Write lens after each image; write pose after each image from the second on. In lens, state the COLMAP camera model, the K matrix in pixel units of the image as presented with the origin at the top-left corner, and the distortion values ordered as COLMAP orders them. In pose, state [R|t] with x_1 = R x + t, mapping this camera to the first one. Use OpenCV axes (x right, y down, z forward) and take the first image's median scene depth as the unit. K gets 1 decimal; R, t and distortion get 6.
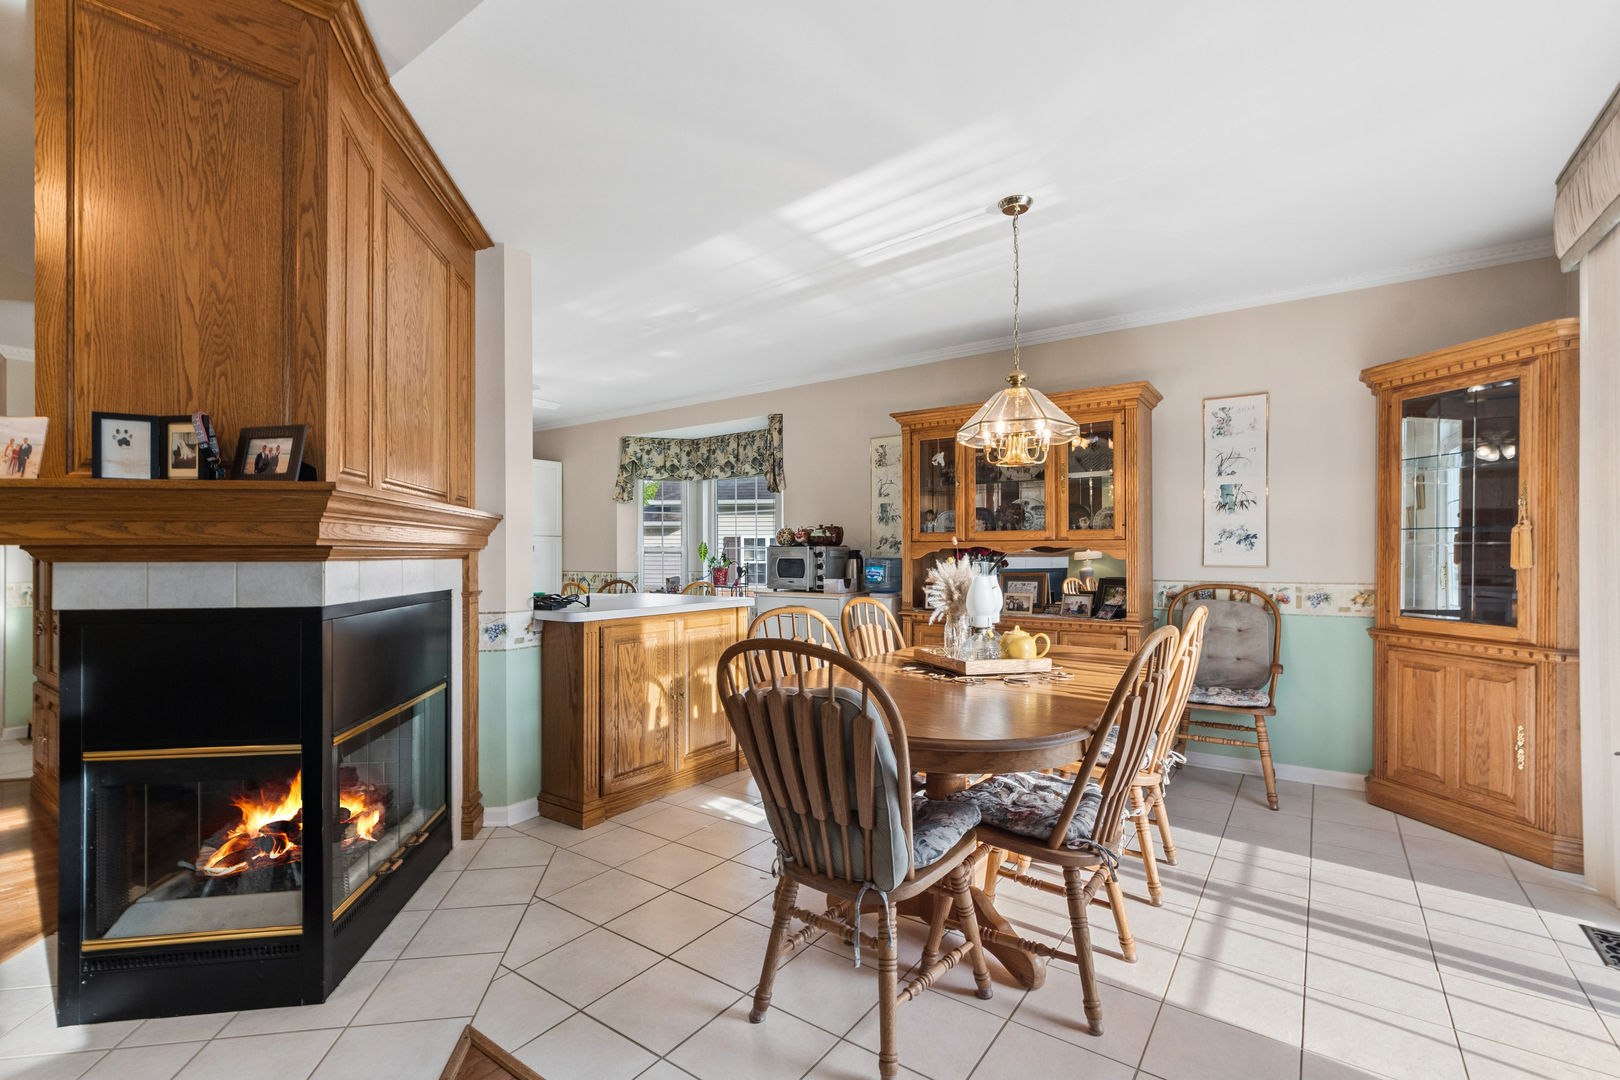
lens RADIAL K [[718.0, 0, 808.4], [0, 718.0, 548.9], [0, 0, 1]] dist [-0.001664, 0.000081]
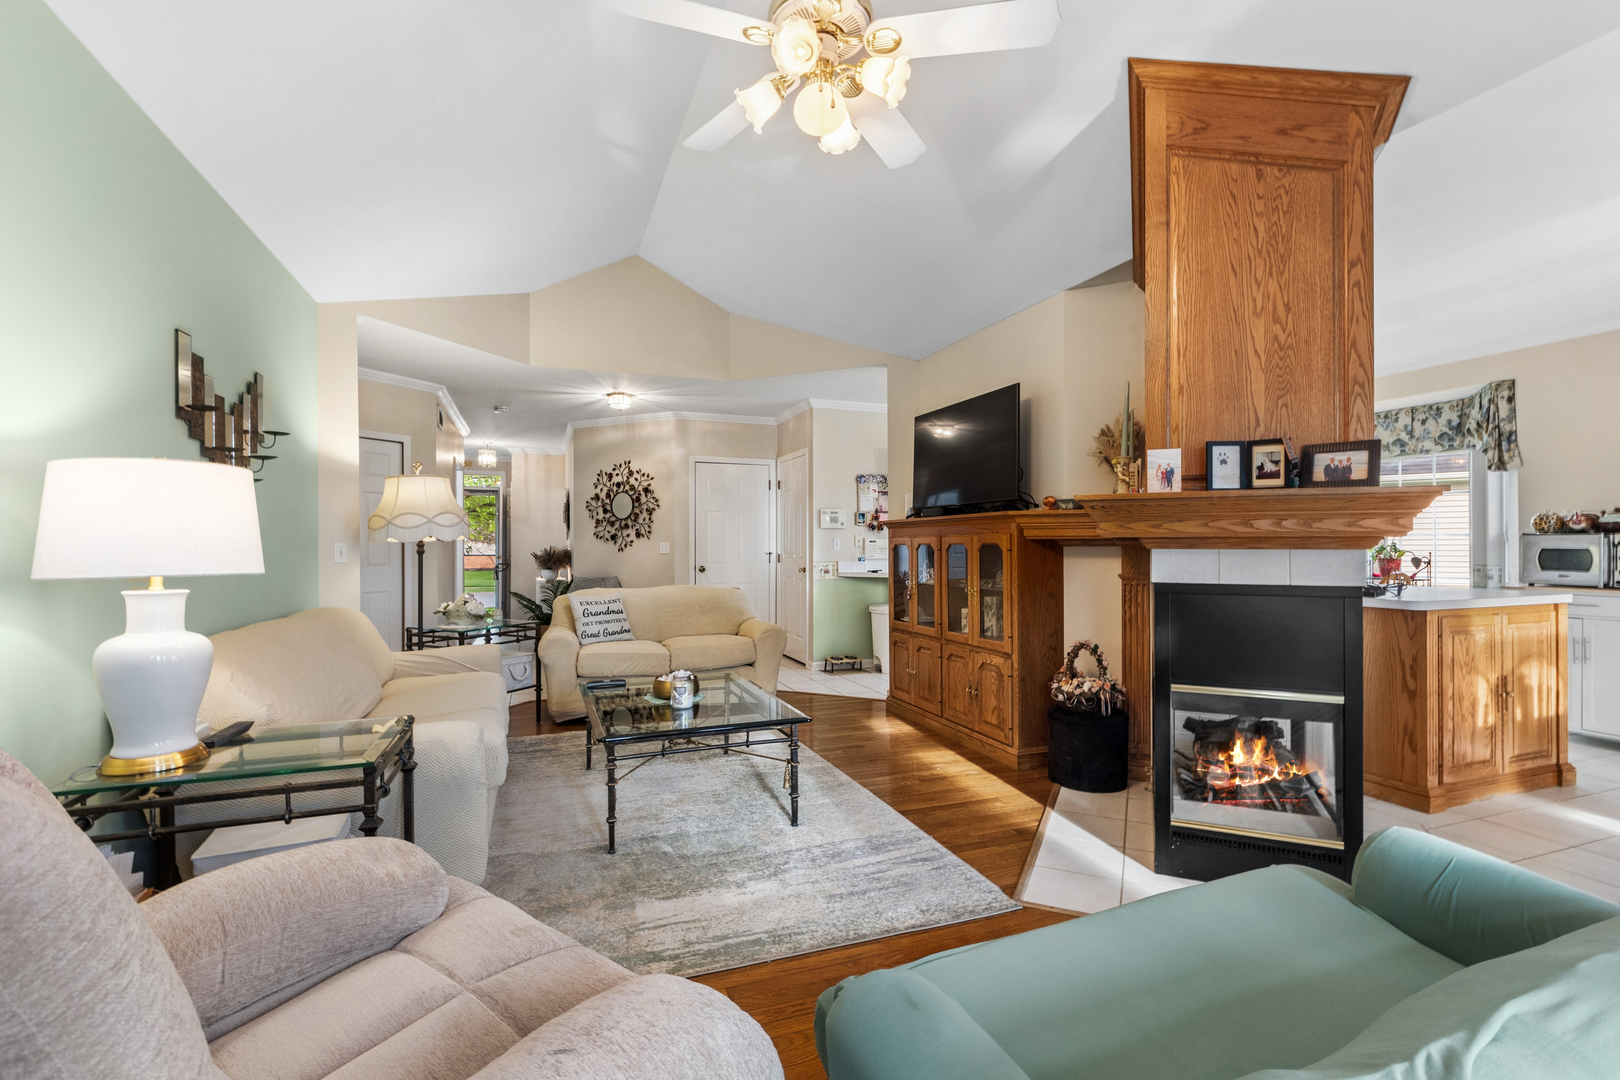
lens RADIAL K [[730.4, 0, 810.0], [0, 730.4, 540.0], [0, 0, 1]] dist [-0.022351, 0.013135]
pose [[0.832028, -0.000310, -0.554733, -0.530106], [0.002937, 0.999988, 0.003847, -0.004344], [0.554725, -0.004830, 0.832020, -0.375971]]
